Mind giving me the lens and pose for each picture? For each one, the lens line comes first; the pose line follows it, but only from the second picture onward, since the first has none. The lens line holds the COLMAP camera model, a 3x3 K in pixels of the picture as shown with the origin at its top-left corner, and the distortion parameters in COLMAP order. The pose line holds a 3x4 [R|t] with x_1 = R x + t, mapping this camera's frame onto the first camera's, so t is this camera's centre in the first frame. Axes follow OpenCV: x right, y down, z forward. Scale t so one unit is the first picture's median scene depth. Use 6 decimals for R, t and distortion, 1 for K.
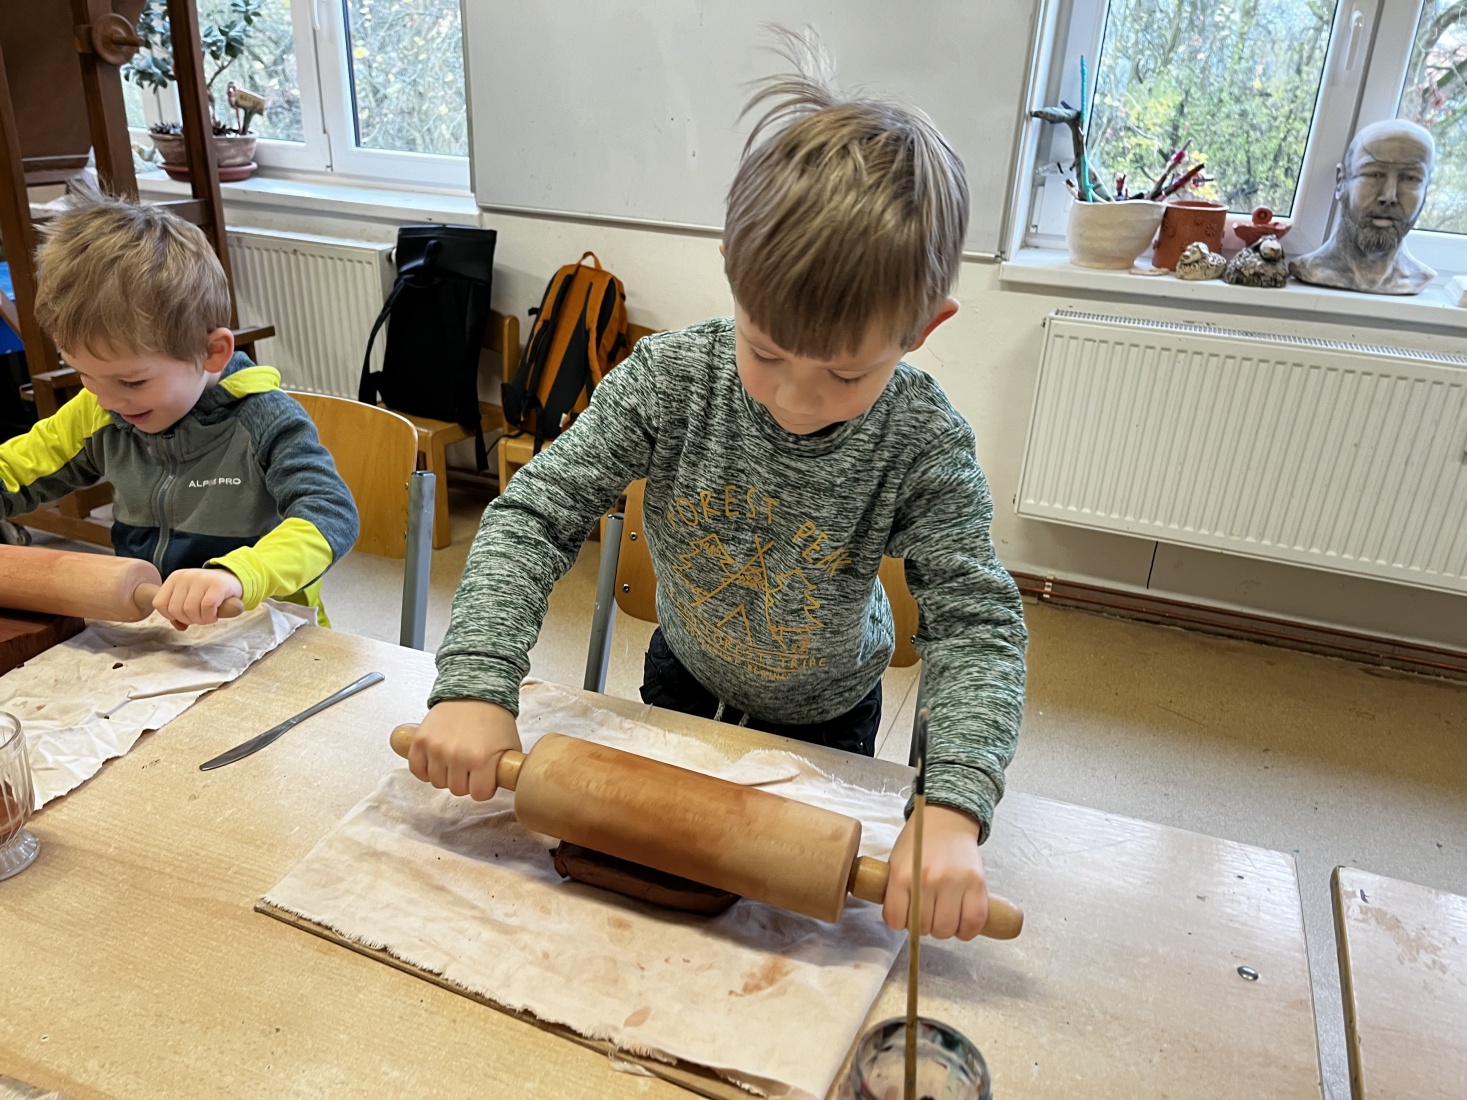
lens RADIAL K [[1107.0, 0, 733.5], [0, 1107.0, 550.0], [0, 0, 1]] dist [0.078156, -0.118442]
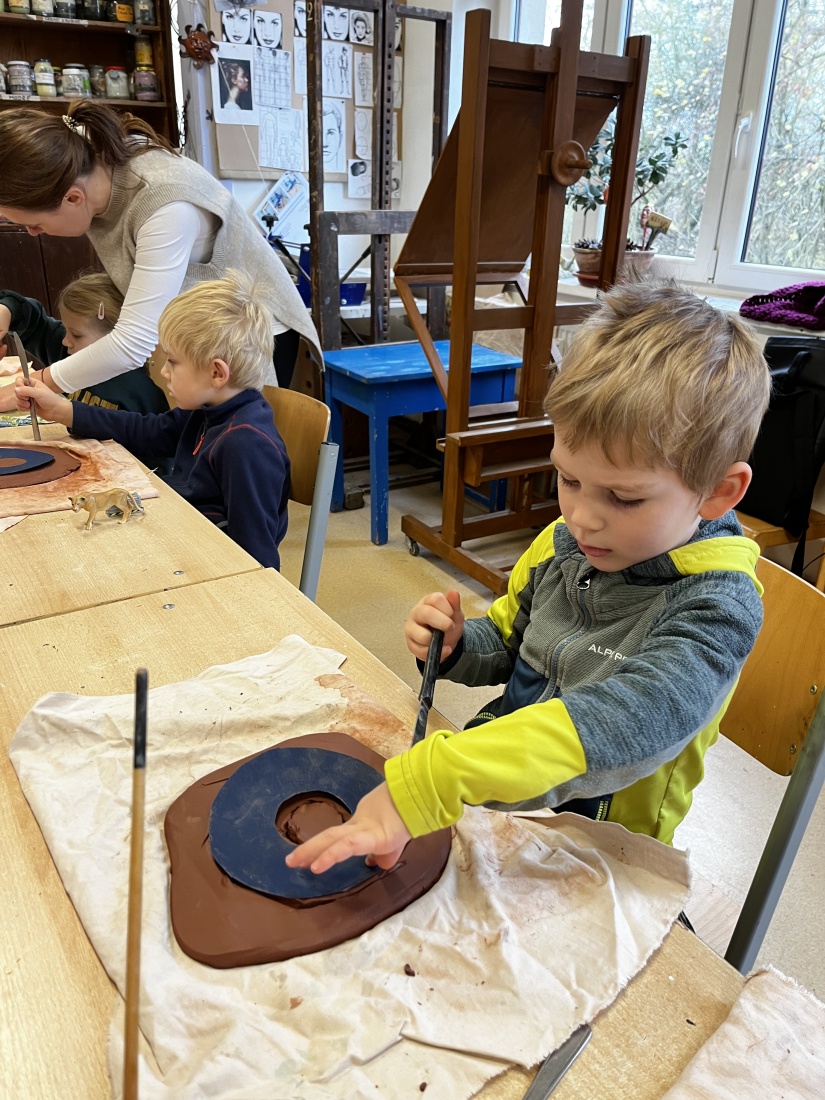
lens RADIAL K [[830.1, 0, 412.5], [0, 830.1, 550.0], [0, 0, 1]] dist [0.078156, -0.118442]
pose [[0.819160, 0.211842, -0.533010, -0.105655], [-0.228726, 0.972857, 0.035137, -0.040900], [0.525986, 0.093130, 0.845379, 0.161664]]
